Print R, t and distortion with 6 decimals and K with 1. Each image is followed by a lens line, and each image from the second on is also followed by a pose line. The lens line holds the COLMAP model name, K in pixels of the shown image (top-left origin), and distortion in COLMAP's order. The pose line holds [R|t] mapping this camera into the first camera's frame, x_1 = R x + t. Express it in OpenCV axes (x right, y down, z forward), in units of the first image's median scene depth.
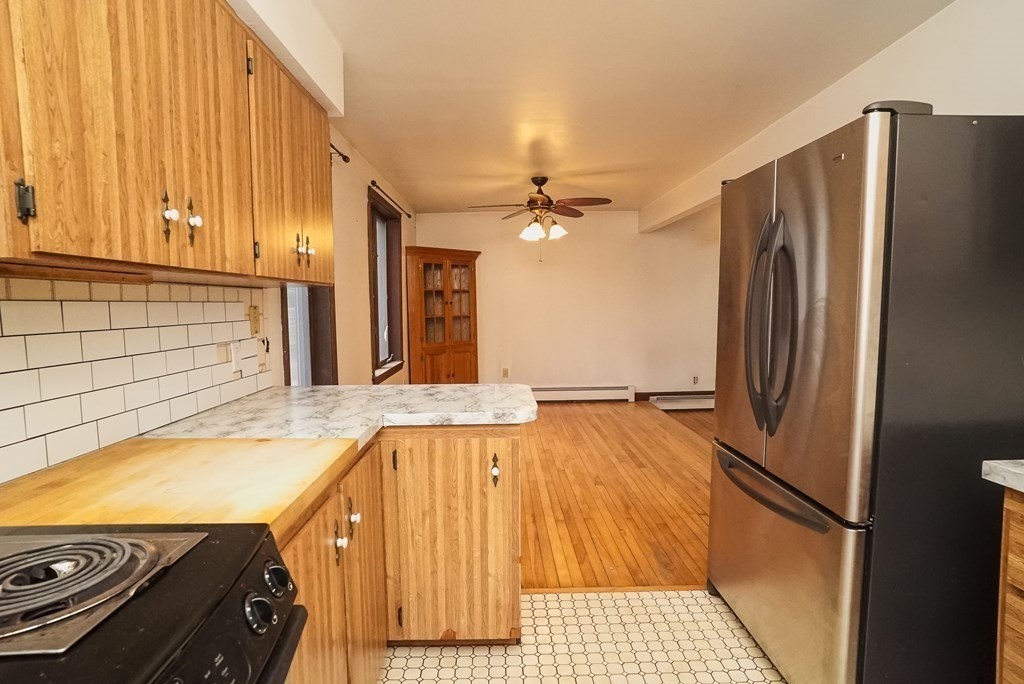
lens RADIAL K [[533.0, 0, 515.0], [0, 533.0, 345.3], [0, 0, 1]] dist [-0.064102, 0.034552]
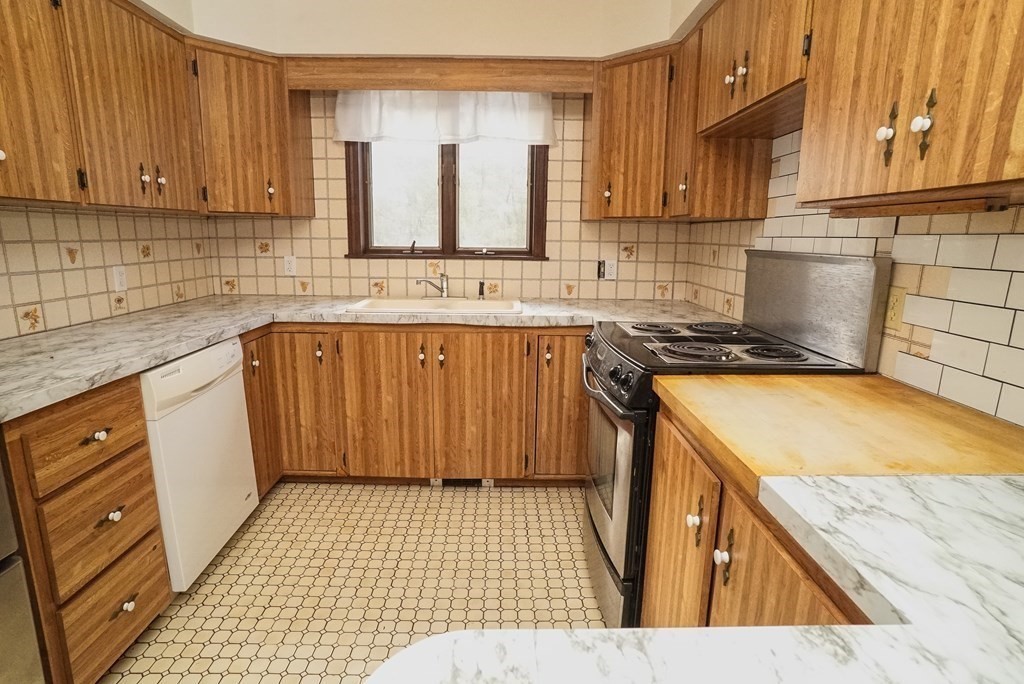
lens RADIAL K [[533.0, 0, 510.1], [0, 533.0, 346.1], [0, 0, 1]] dist [-0.064102, 0.034552]
pose [[-0.999894, -0.005030, 0.013658, -0.043438], [-0.000978, 0.959480, 0.281775, -0.150543], [-0.014522, 0.281732, -0.959383, 1.915796]]
